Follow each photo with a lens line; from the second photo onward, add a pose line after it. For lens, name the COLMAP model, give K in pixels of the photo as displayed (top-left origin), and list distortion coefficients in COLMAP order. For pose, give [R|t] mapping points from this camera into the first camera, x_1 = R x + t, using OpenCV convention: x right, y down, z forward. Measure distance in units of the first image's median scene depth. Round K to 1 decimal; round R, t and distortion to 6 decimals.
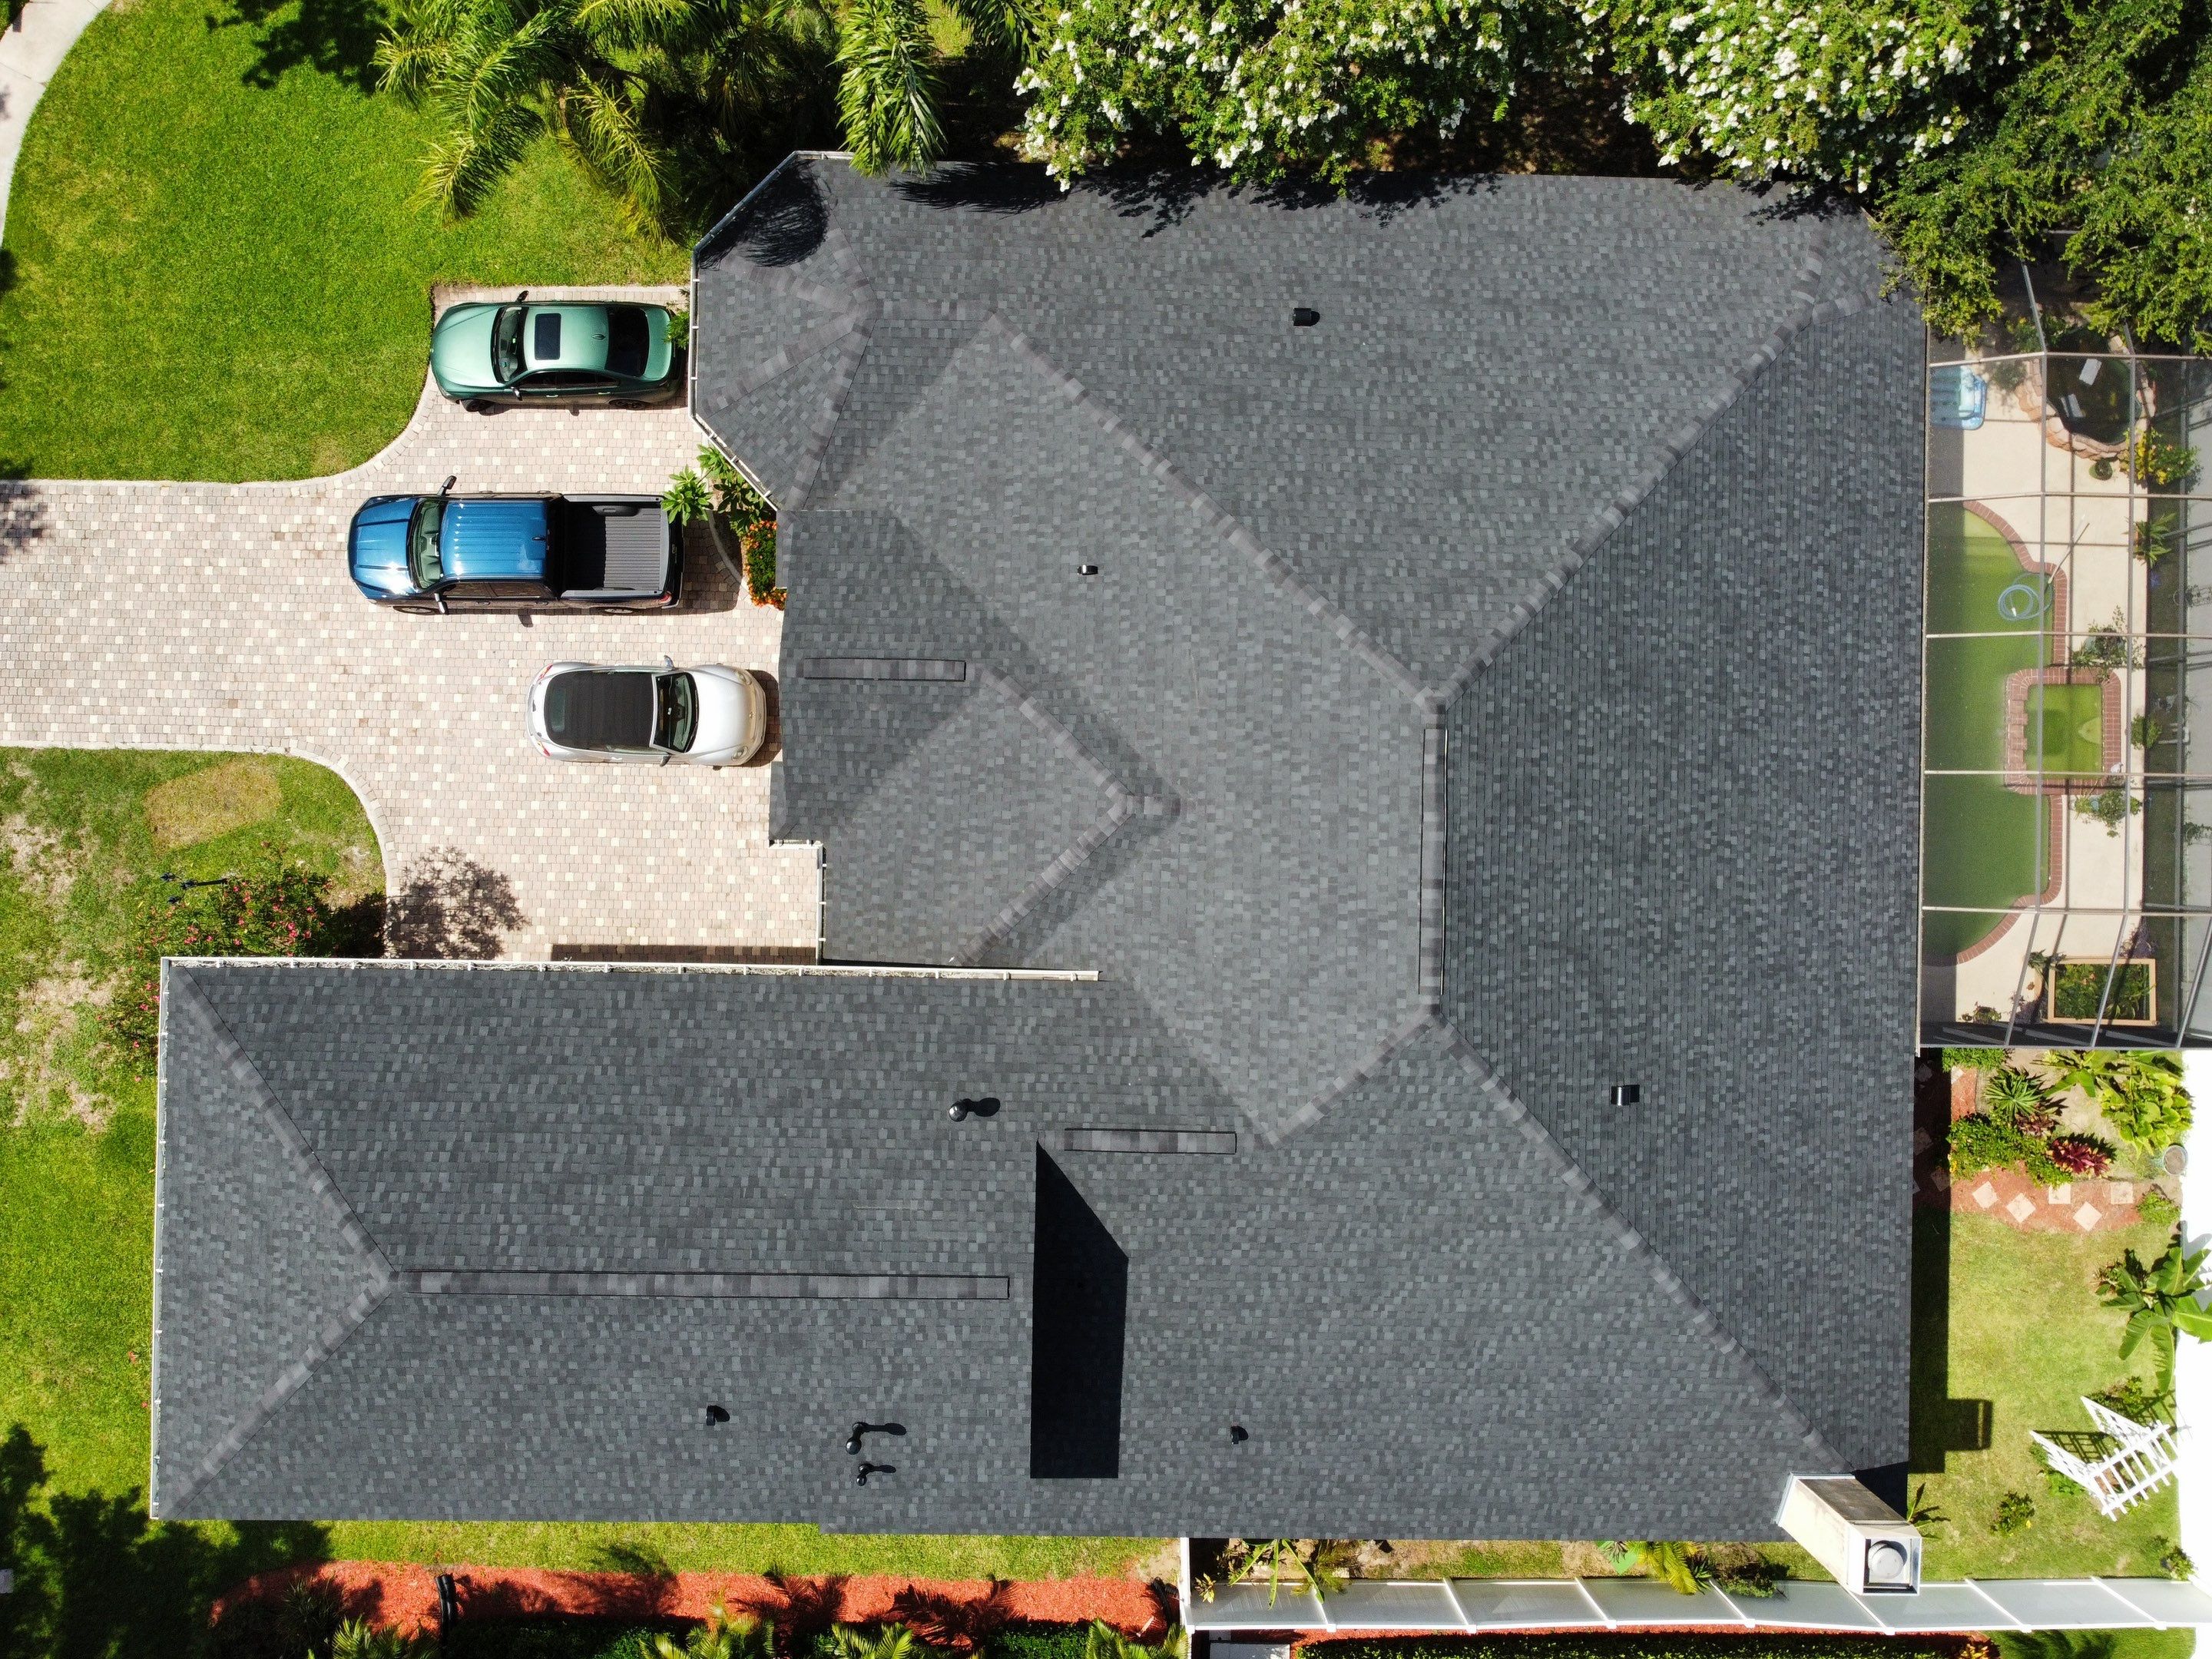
lens RADIAL K [[1673.0, 0, 1072.2], [0, 1673.0, 806.0], [0, 0, 1]] dist [0.005322, -0.013136]
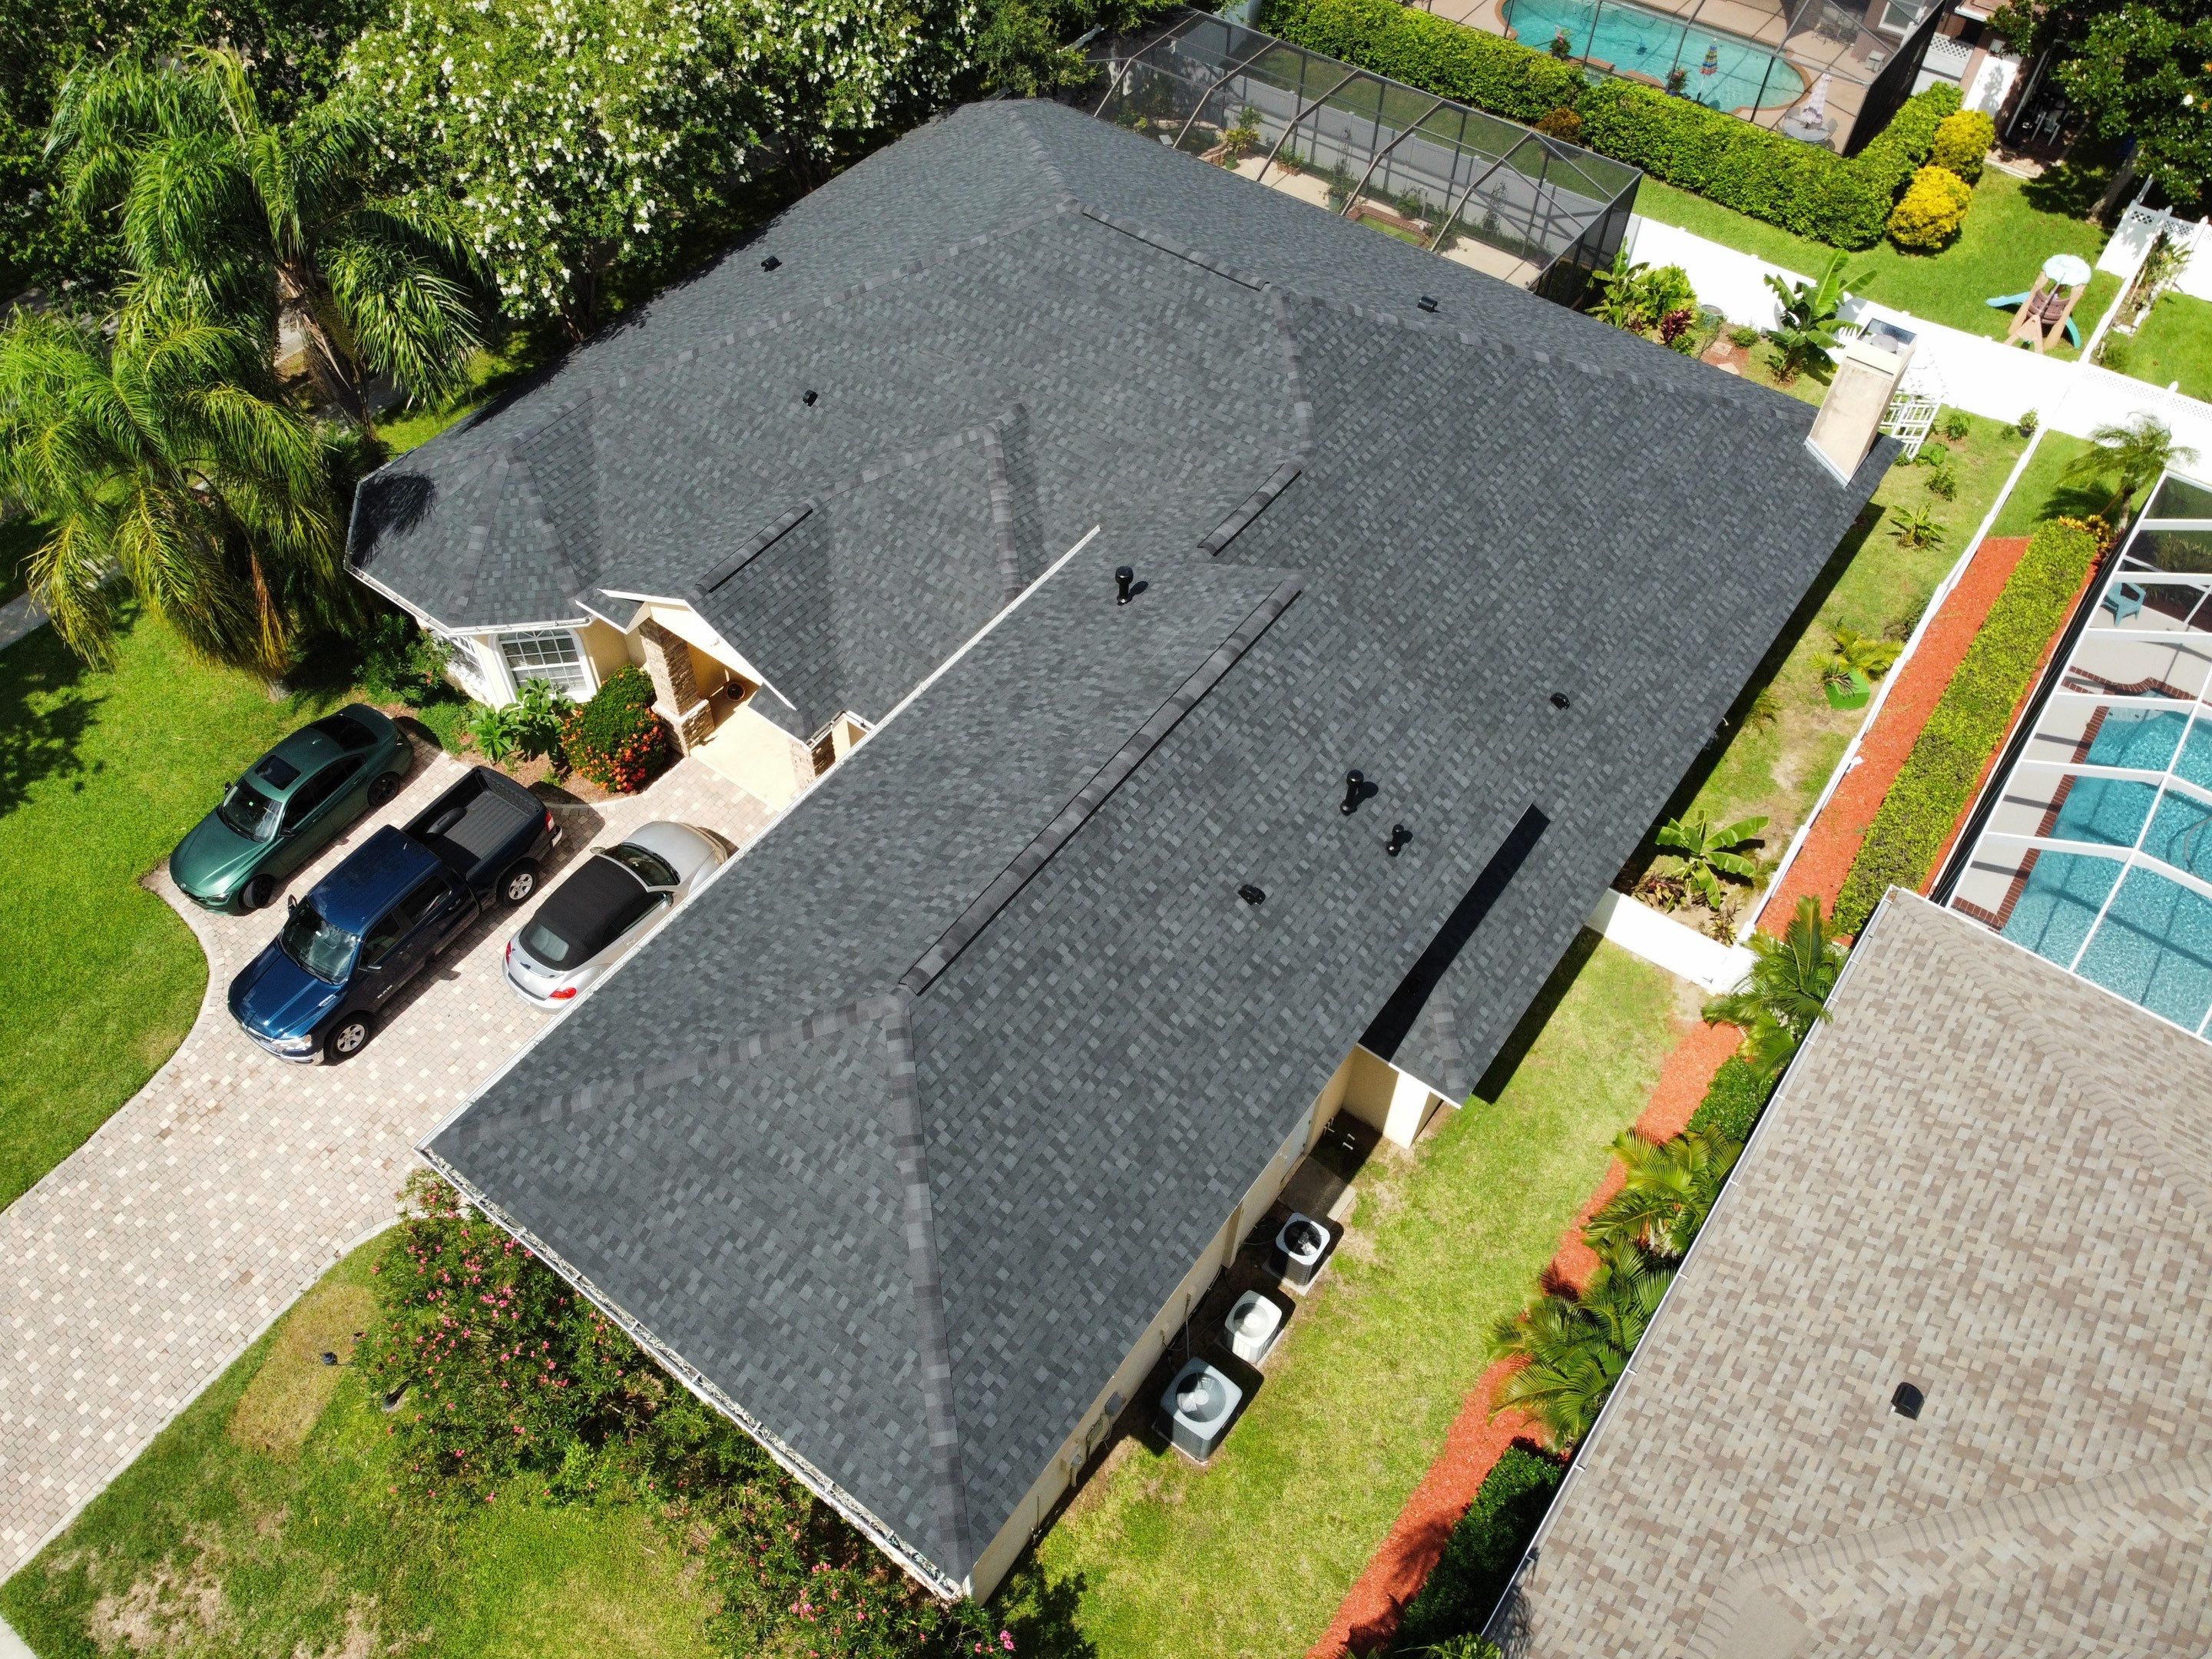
lens RADIAL K [[1673.0, 0, 1076.7], [0, 1673.0, 812.4], [0, 0, 1]] dist [0.005322, -0.013136]
pose [[0.583034, -0.641341, 0.498752, -0.618550], [0.812383, 0.467987, -0.347884, 0.523847], [-0.010297, 0.608005, 0.793866, 0.245601]]
